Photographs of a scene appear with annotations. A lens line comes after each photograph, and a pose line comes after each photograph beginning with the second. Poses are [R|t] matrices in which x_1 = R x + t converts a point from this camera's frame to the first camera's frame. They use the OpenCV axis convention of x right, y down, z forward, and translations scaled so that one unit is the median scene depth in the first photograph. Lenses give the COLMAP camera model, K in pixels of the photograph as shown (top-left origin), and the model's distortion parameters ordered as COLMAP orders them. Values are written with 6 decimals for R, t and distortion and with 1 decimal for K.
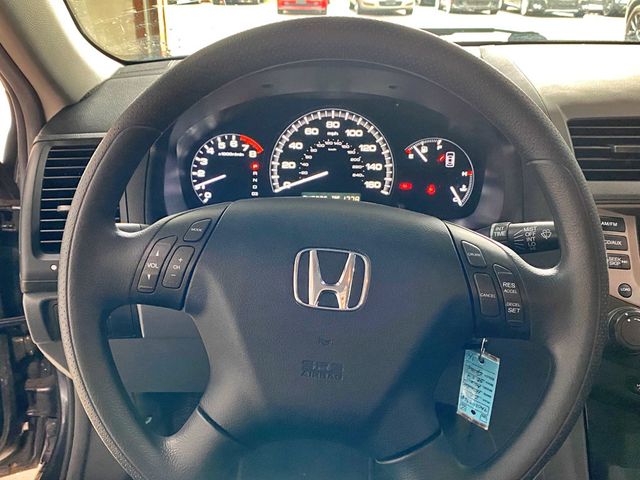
lens RADIAL K [[674.2, 0, 298.0], [0, 674.2, 248.9], [0, 0, 1]] dist [0.088328, 0.000000]
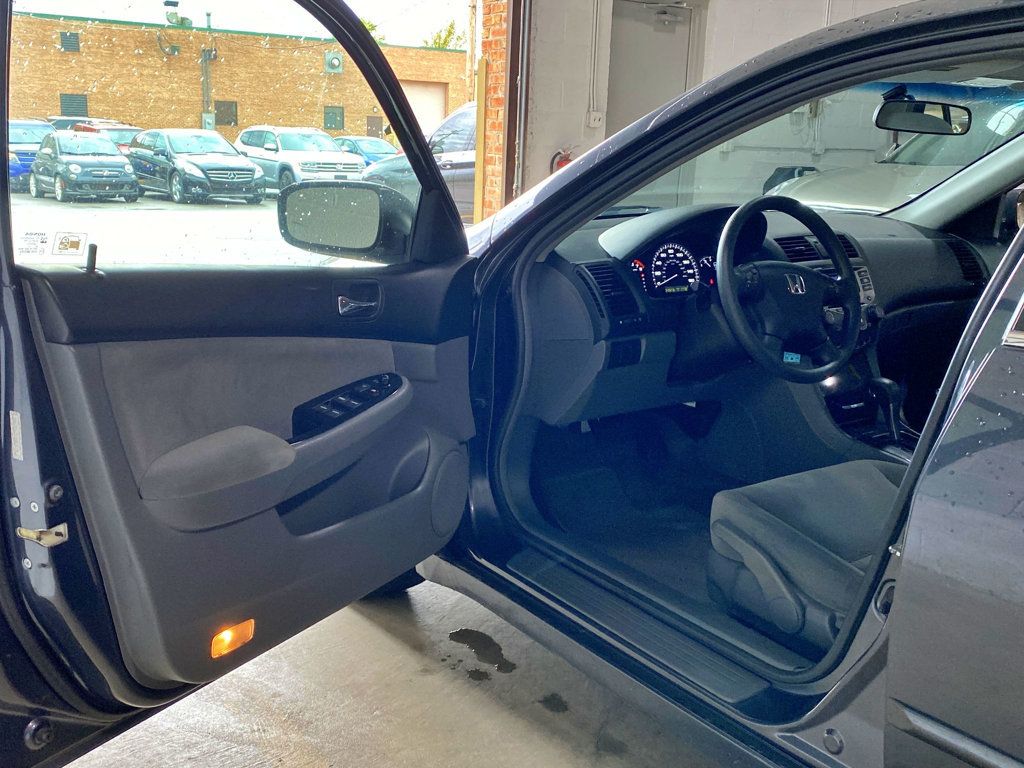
lens RADIAL K [[1068.6, 0, 527.6], [0, 1068.6, 341.3], [0, 0, 1]] dist [0.085361, 0.000000]
pose [[0.785296, -0.091343, 0.612345, -2.131822], [0.210071, 0.969694, -0.124755, 0.353102], [-0.582392, 0.226606, 0.780686, -1.061814]]
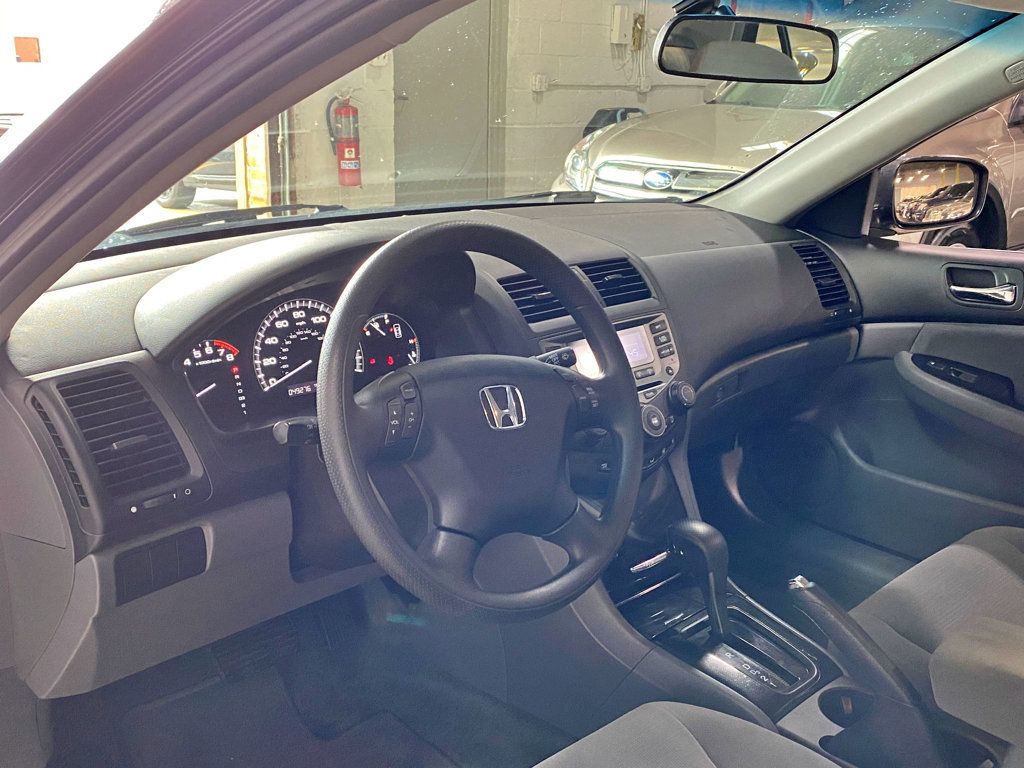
lens RADIAL K [[1068.6, 0, 510.3], [0, 1068.6, 383.1], [0, 0, 1]] dist [0.085361, 0.000000]
pose [[0.700603, -0.188850, 0.688107, -0.833343], [0.267263, 0.963593, -0.007660, 0.008954], [-0.661609, 0.189272, 0.725569, -0.332043]]
